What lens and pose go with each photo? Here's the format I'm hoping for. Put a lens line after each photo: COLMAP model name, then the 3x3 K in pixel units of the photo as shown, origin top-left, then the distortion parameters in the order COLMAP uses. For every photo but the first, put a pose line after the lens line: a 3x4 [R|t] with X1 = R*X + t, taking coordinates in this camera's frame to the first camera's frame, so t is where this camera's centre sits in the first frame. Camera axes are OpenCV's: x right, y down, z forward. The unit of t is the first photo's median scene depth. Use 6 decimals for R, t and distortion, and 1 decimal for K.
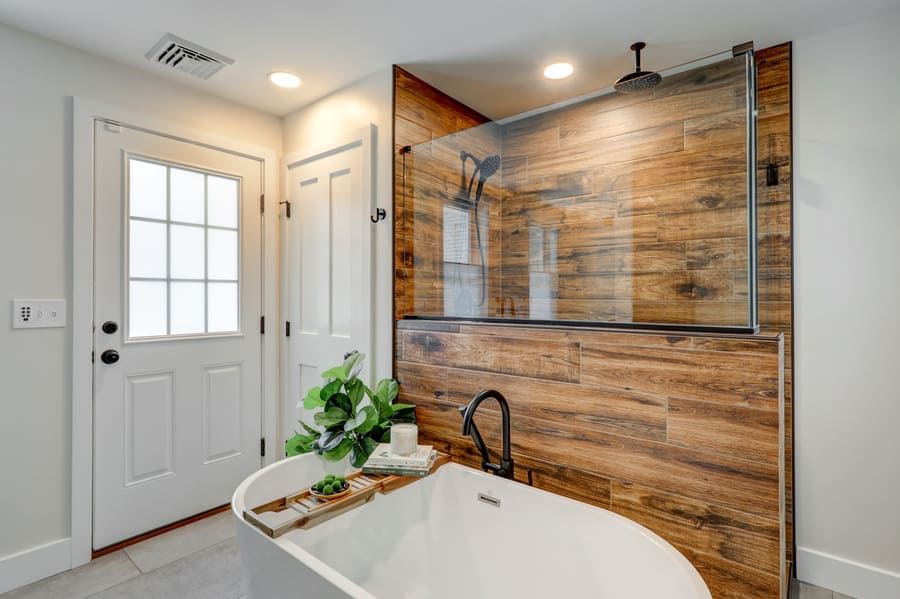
lens RADIAL K [[439.2, 0, 450.1], [0, 439.2, 293.8], [0, 0, 1]] dist [-0.008940, 0.005670]
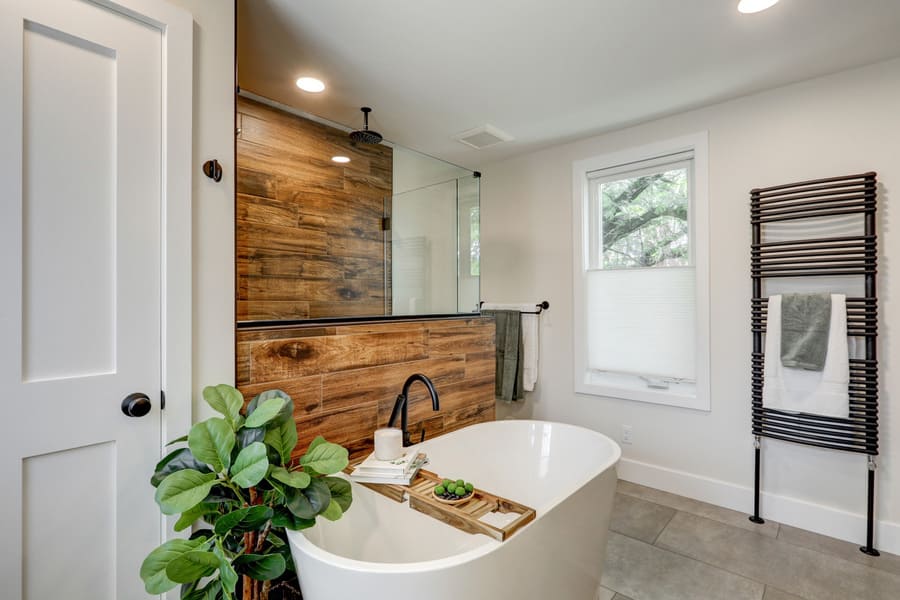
lens RADIAL K [[439.2, 0, 459.0], [0, 439.2, 292.6], [0, 0, 1]] dist [-0.008940, 0.005670]
pose [[0.028232, 0.016732, 0.999461, -0.850183], [-0.003406, 0.999856, -0.016643, 0.011092], [-0.999596, -0.002934, 0.028285, 0.645910]]
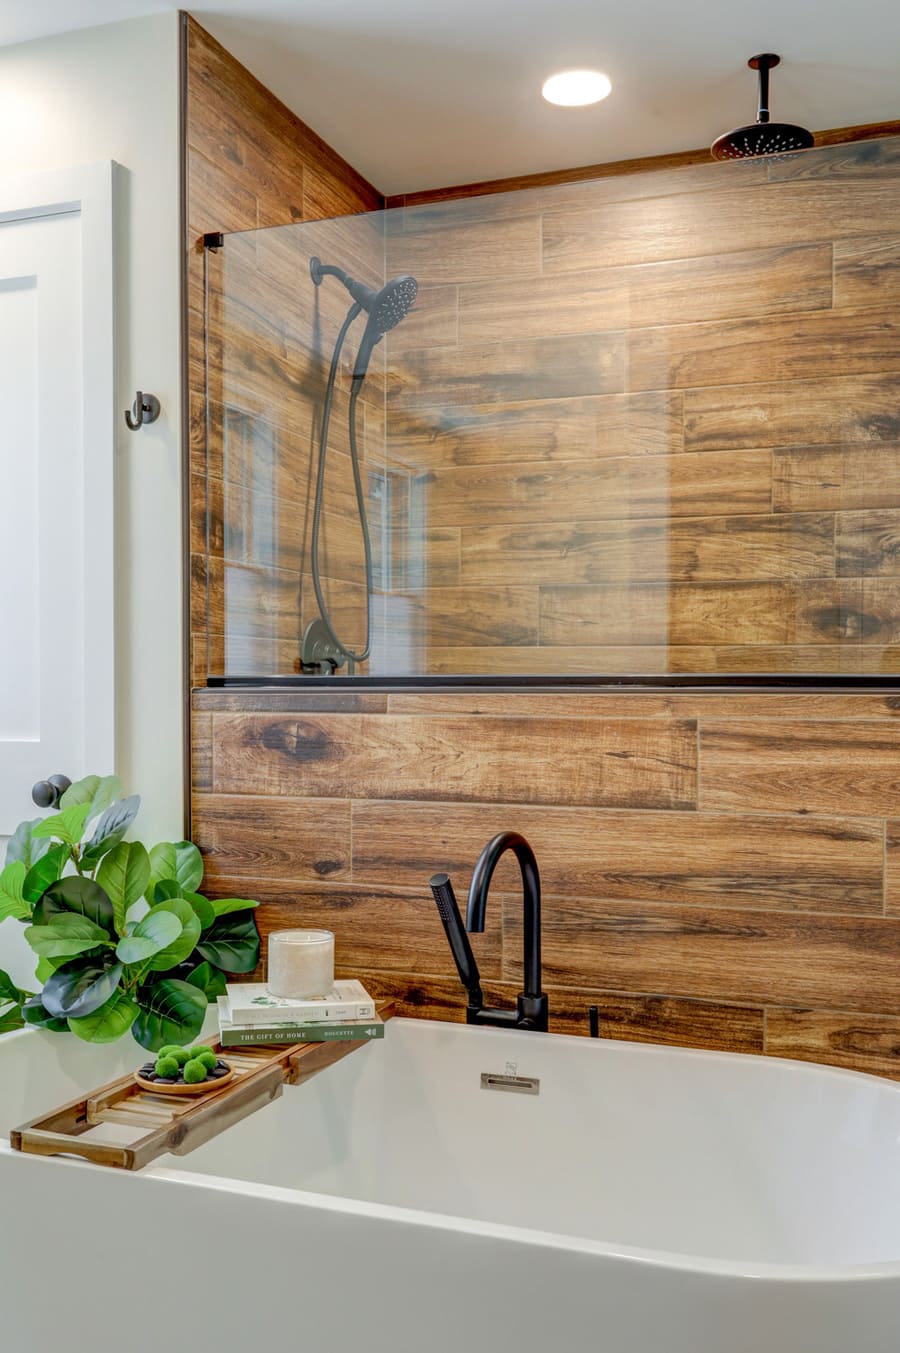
lens RADIAL K [[1285.5, 0, 413.3], [0, 1285.5, 705.6], [0, 0, 1]] dist [0.001041, 0.000000]
pose [[0.951760, -0.006133, 0.306783, -0.294289], [-0.001848, 0.999668, 0.025719, 0.046975], [-0.306838, -0.025045, 0.951432, -0.132411]]
